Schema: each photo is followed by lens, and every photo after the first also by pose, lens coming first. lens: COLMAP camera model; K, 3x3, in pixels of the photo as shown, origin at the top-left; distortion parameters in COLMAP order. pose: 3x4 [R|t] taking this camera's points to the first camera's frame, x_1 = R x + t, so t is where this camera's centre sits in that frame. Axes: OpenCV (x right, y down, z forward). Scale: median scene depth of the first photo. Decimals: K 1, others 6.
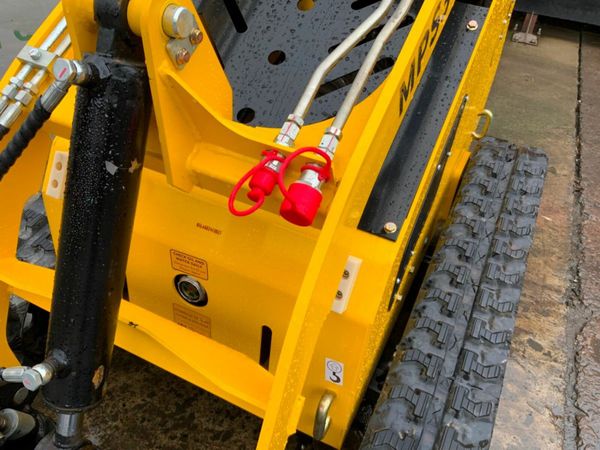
lens RADIAL K [[498.9, 0, 303.8], [0, 498.9, 224.7], [0, 0, 1]] dist [0.054945, -0.094332]
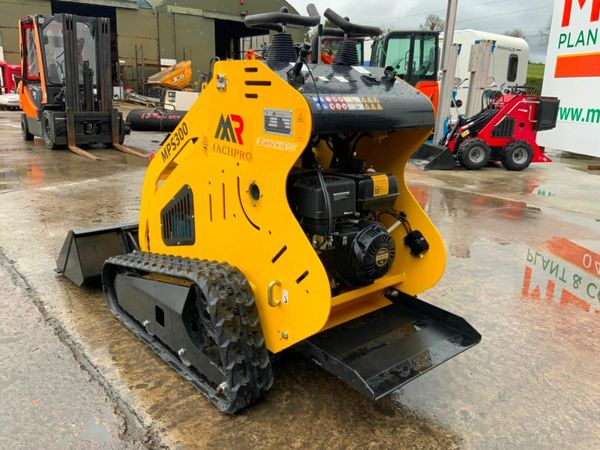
lens RADIAL K [[498.9, 0, 302.3], [0, 498.9, 222.6], [0, 0, 1]] dist [0.054945, -0.094332]
pose [[-0.401704, 0.125174, -0.907174, 1.778162], [-0.583649, 0.728362, 0.358946, -1.009086], [0.705682, 0.673662, -0.219528, 1.578828]]
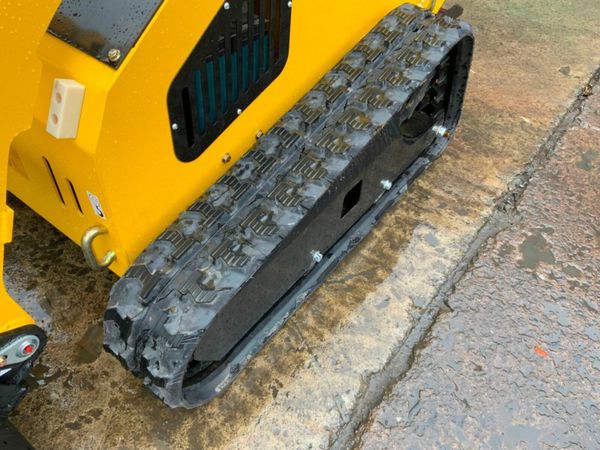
lens RADIAL K [[498.9, 0, 301.9], [0, 498.9, 225.4], [0, 0, 1]] dist [0.054945, -0.094332]
pose [[0.978068, 0.123454, -0.167755, 0.451169], [-0.091737, 0.978414, 0.185179, 0.070980], [0.186995, -0.165728, 0.968280, 0.046223]]
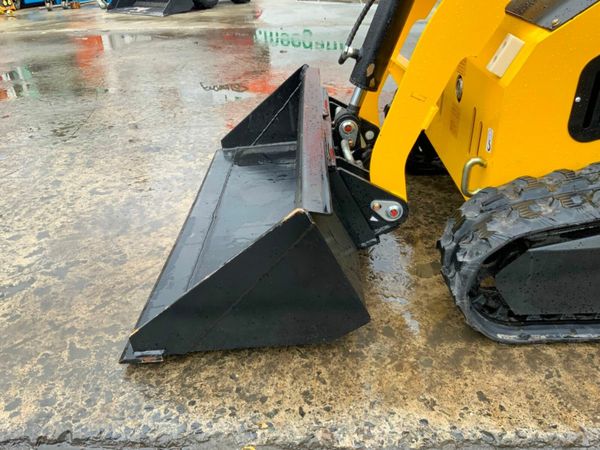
lens RADIAL K [[498.9, 0, 301.5], [0, 498.9, 225.3], [0, 0, 1]] dist [0.054945, -0.094332]
pose [[0.414445, 0.352459, -0.839052, 0.748278], [-0.471581, 0.871699, 0.133239, 0.380795], [0.778362, 0.340460, 0.527484, -0.036911]]
